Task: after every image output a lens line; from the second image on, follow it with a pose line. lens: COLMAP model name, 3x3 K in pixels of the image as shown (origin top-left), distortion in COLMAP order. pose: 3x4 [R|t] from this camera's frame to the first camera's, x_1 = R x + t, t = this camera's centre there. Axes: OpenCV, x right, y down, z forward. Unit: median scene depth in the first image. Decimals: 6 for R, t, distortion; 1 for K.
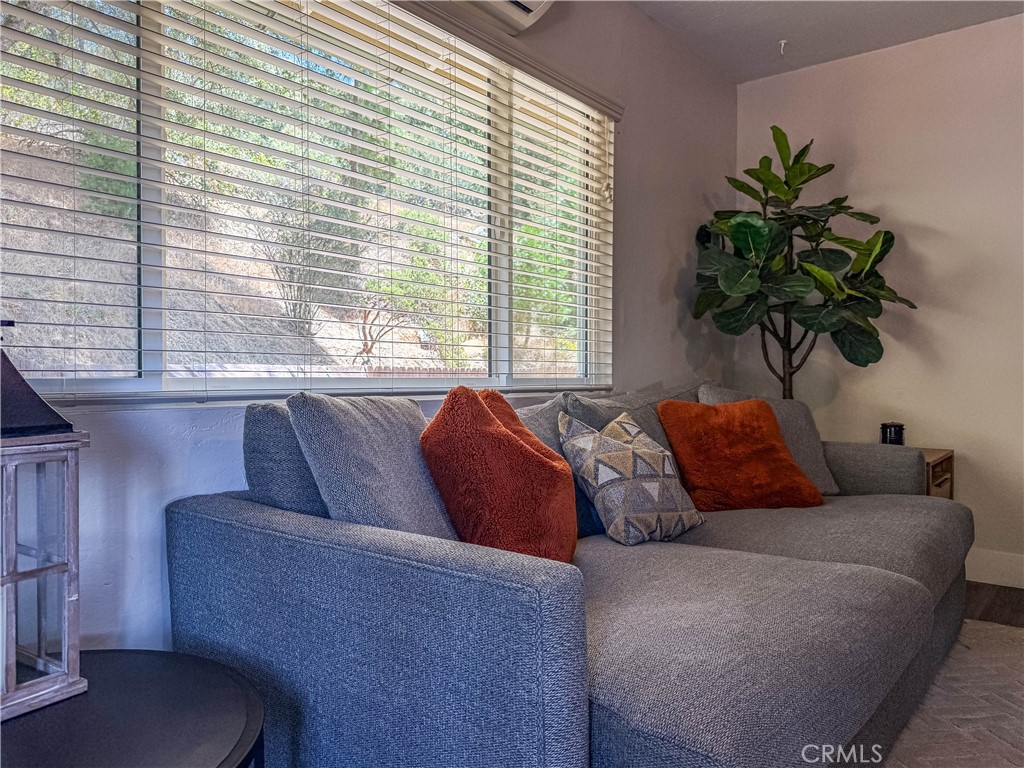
lens RADIAL K [[720.1, 0, 511.1], [0, 720.1, 383.8], [0, 0, 1]] dist [0.003107, 0.000179]
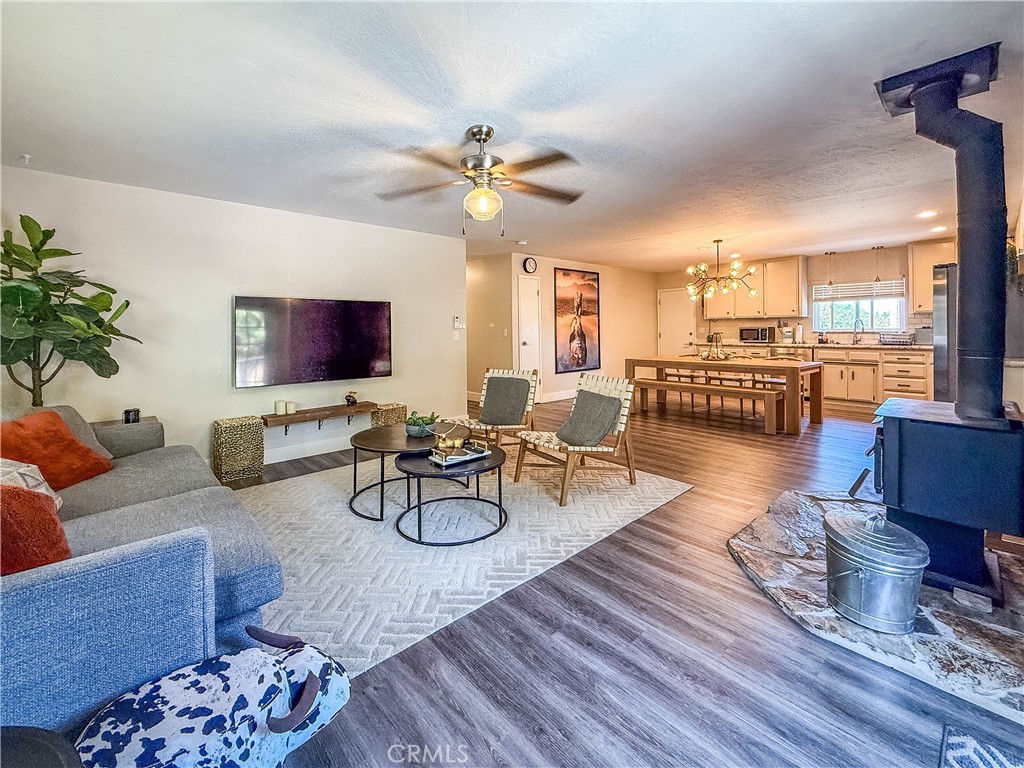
lens RADIAL K [[424.7, 0, 510.6], [0, 424.7, 384.3], [0, 0, 1]] dist [-0.002331, -0.000239]
pose [[0.159721, -0.118653, 0.980006, -0.304921], [0.028564, 0.992890, 0.115557, -0.094552], [-0.986749, 0.009536, 0.161974, -0.049554]]
